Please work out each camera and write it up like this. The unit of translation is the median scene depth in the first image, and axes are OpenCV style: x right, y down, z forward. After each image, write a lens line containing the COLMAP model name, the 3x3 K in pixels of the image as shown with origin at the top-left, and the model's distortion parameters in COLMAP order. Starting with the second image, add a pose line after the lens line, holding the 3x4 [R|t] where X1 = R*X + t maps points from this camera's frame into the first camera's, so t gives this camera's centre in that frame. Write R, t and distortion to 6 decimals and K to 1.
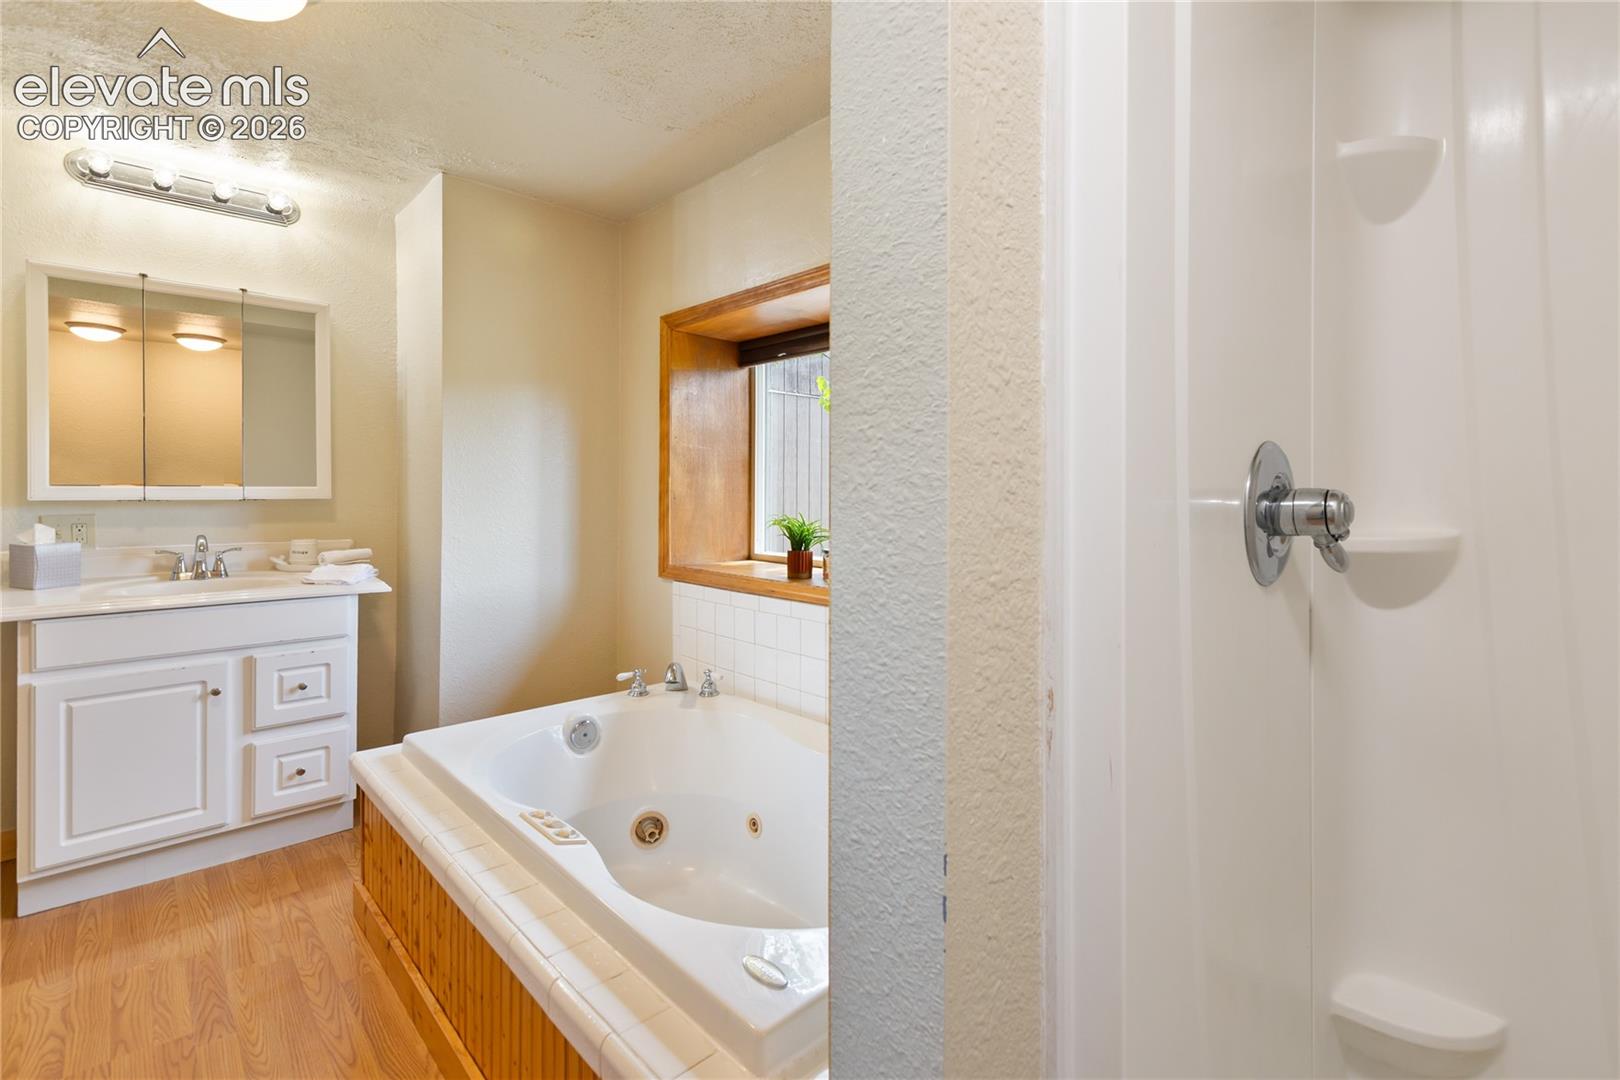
lens RADIAL K [[737.9, 0, 819.1], [0, 737.9, 506.6], [0, 0, 1]] dist [0.003754, 0.000370]
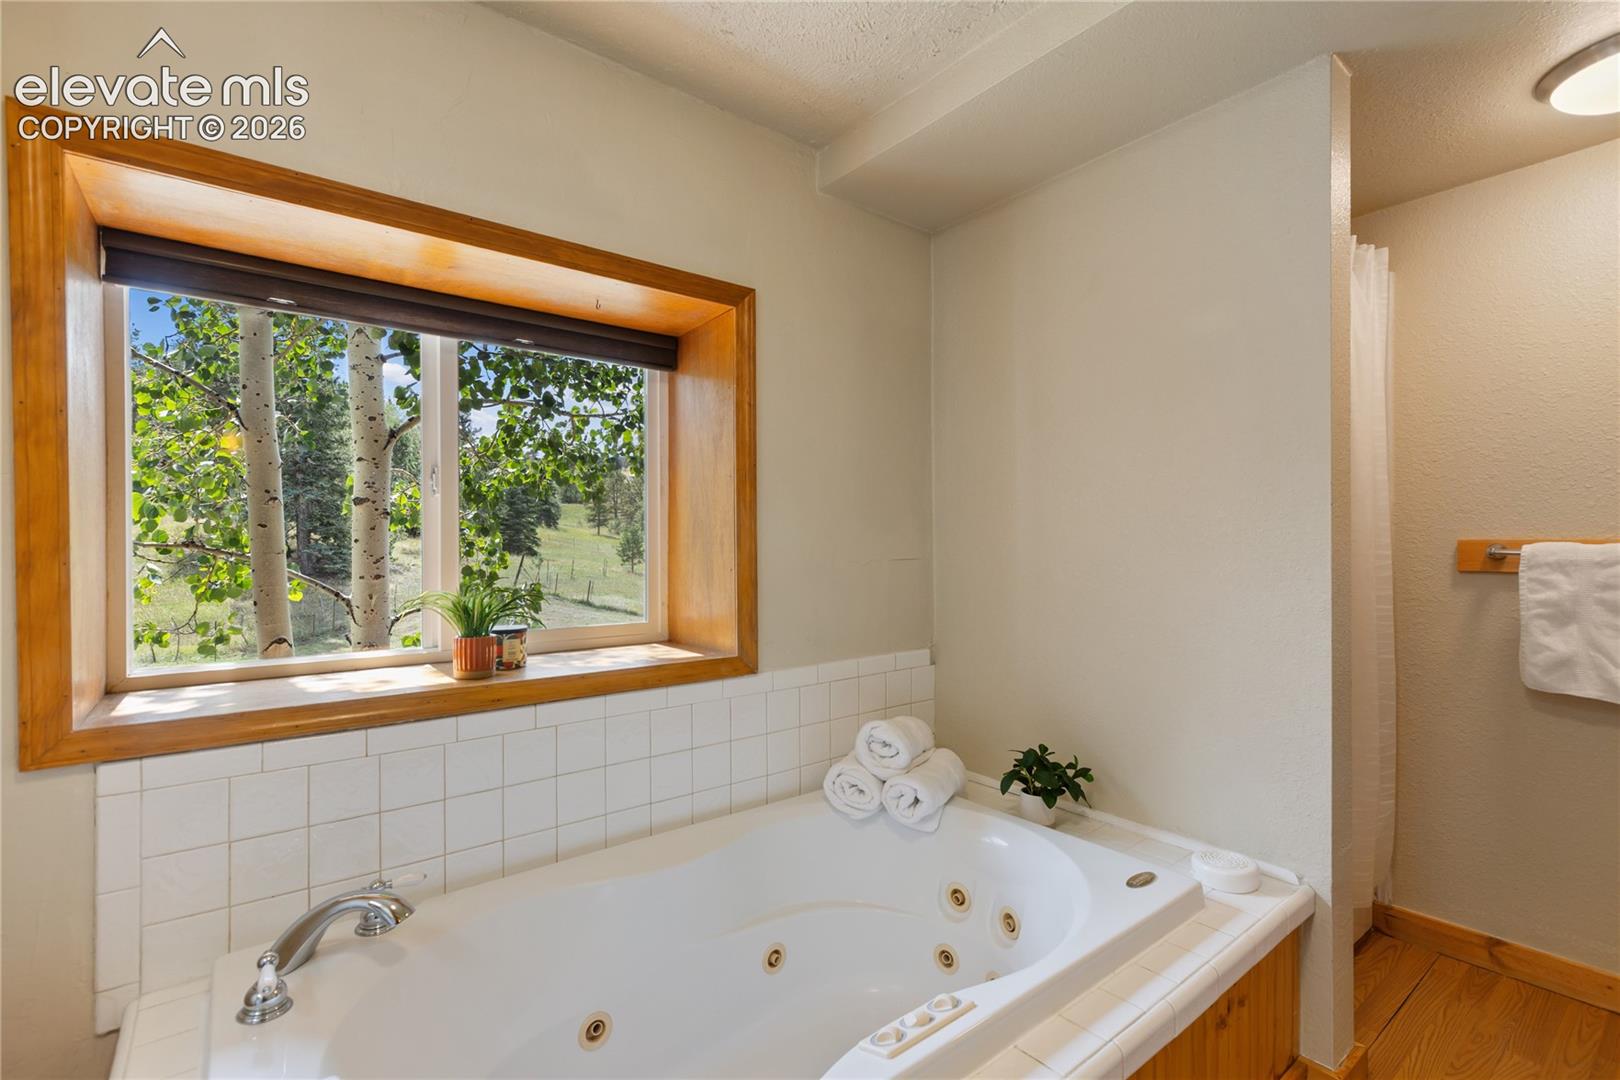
lens RADIAL K [[752.9, 0, 810.0], [0, 752.9, 540.0], [0, 0, 1]] dist [0.002583, 0.000327]
pose [[0.085136, -0.010348, 0.996316, -0.671466], [0.020014, 0.999762, 0.008673, -0.026417], [-0.996168, 0.019202, 0.085323, 0.636464]]
